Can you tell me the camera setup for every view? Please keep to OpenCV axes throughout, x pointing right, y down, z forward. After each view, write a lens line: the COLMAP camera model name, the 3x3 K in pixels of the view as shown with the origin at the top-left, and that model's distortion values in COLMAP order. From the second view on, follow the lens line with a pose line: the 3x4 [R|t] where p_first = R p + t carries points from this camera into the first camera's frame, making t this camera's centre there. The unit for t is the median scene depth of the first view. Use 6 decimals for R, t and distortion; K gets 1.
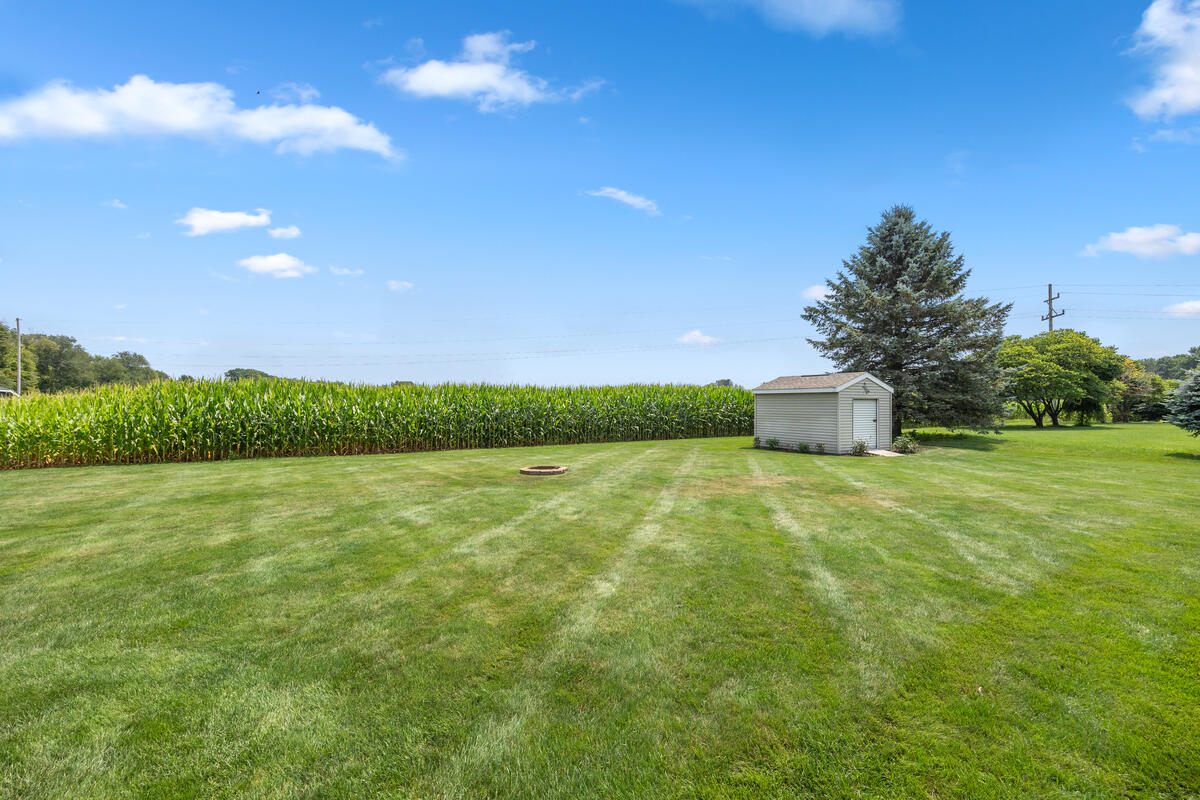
lens RADIAL K [[479.6, 0, 600.1], [0, 479.6, 400.6], [0, 0, 1]] dist [0.001930, 0.000005]
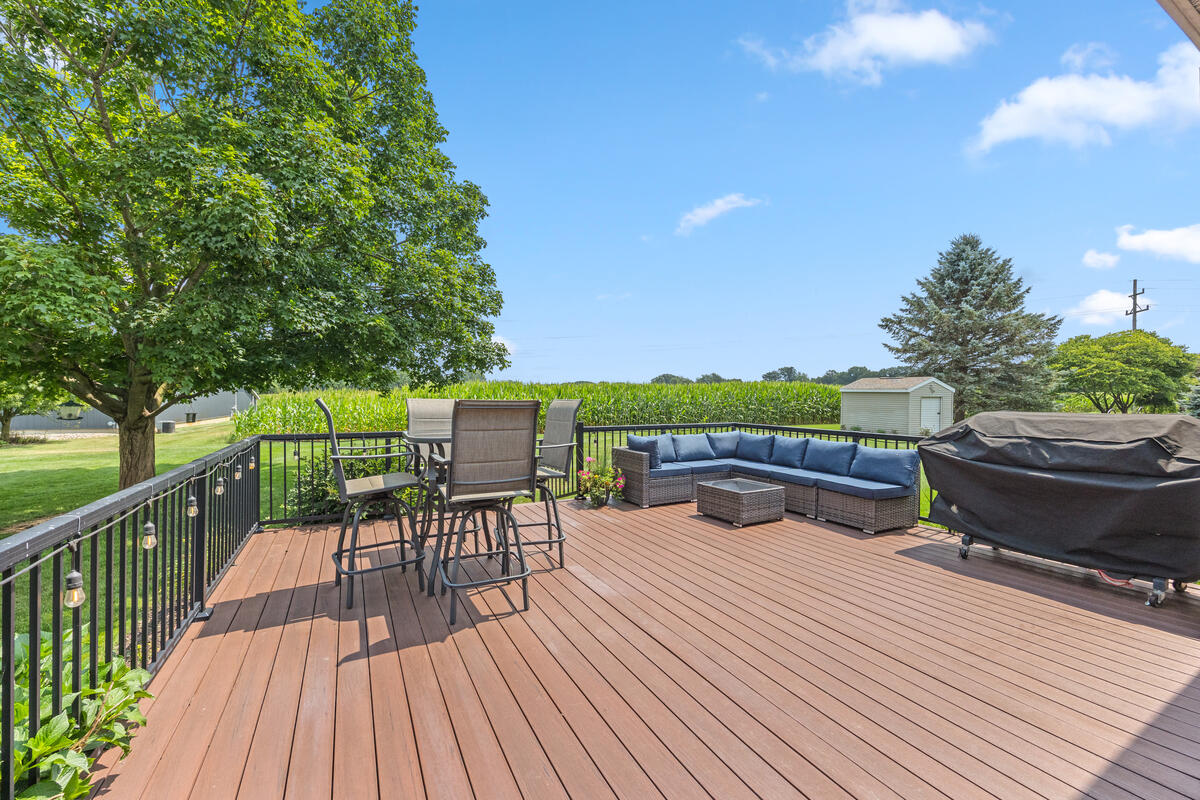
lens RADIAL K [[479.6, 0, 599.0], [0, 479.6, 399.4], [0, 0, 1]] dist [0.001930, 0.000005]
pose [[0.993307, 0.006563, -0.115320, -0.153853], [-0.003830, 0.999707, 0.023904, -0.017711], [0.115443, -0.023302, 0.993041, -0.315173]]
